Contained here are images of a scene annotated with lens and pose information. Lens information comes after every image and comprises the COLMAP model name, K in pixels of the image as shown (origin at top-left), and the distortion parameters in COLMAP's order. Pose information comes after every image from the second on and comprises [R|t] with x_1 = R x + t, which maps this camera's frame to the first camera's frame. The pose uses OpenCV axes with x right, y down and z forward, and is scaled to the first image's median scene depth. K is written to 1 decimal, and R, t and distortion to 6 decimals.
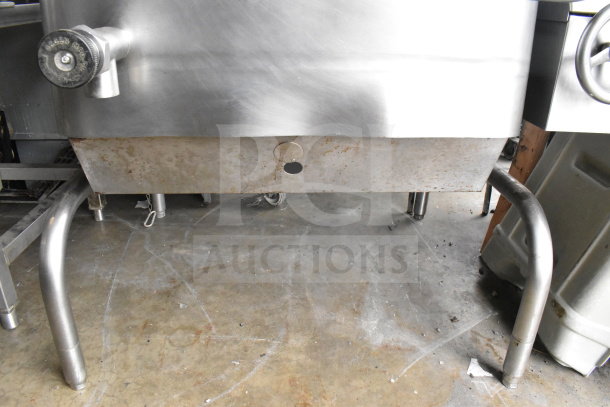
lens RADIAL K [[469.1, 0, 303.6], [0, 469.1, 202.7], [0, 0, 1]] dist [-0.100449, 0.020062]
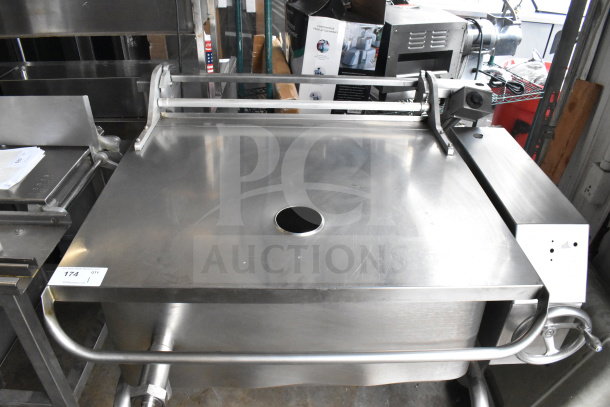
lens RADIAL K [[469.1, 0, 303.6], [0, 469.1, 204.1], [0, 0, 1]] dist [-0.100449, 0.020062]
pose [[0.999799, 0.010050, -0.017329, 0.013661], [-0.007031, 0.986061, 0.166235, -0.654225], [0.018758, -0.166080, 0.985934, -0.176279]]
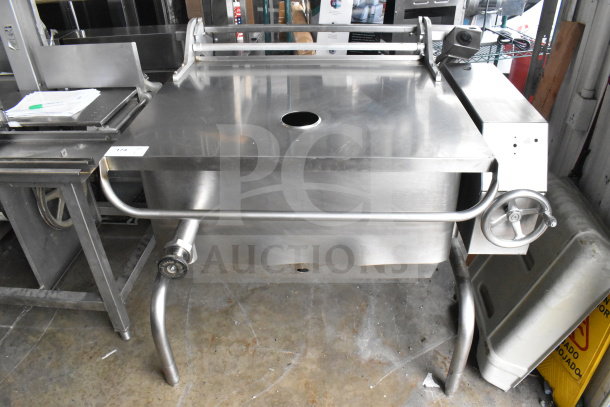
lens RADIAL K [[469.1, 0, 303.9], [0, 469.1, 204.1], [0, 0, 1]] dist [-0.100449, 0.020062]
pose [[0.994245, 0.012523, -0.106399, 0.119661], [0.005808, 0.985384, 0.170251, -0.463341], [0.106975, -0.169889, 0.979640, -0.418619]]
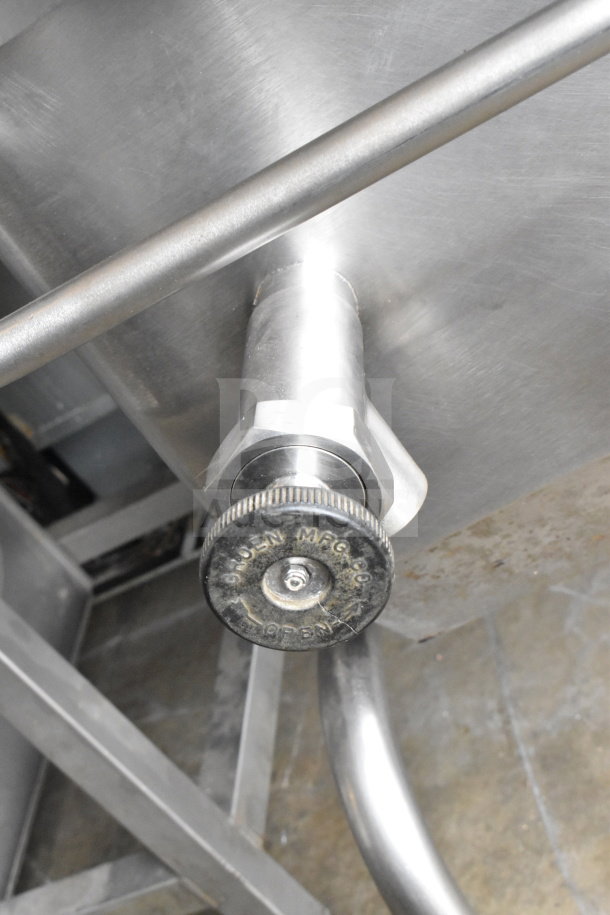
lens RADIAL K [[1385.9, 0, 307.5], [0, 1385.9, 456.9], [0, 0, 1]] dist [-0.004151, 0.000000]
pose [[0.824231, -0.403042, -0.397743, -0.061036], [0.480947, 0.869037, 0.116039, -0.246442], [0.298885, -0.286936, 0.910129, 0.095022]]
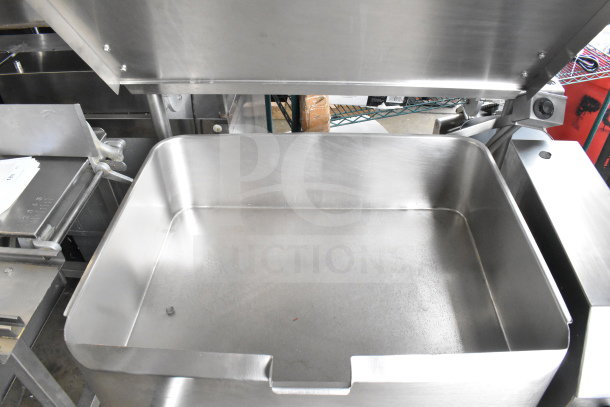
lens RADIAL K [[469.1, 0, 305.5], [0, 469.1, 203.9], [0, 0, 1]] dist [-0.100449, 0.020062]
pose [[0.994667, 0.030932, -0.098389, 0.040632], [0.000018, 0.953914, 0.300081, -0.831975], [0.103137, -0.298483, 0.948826, 0.058397]]
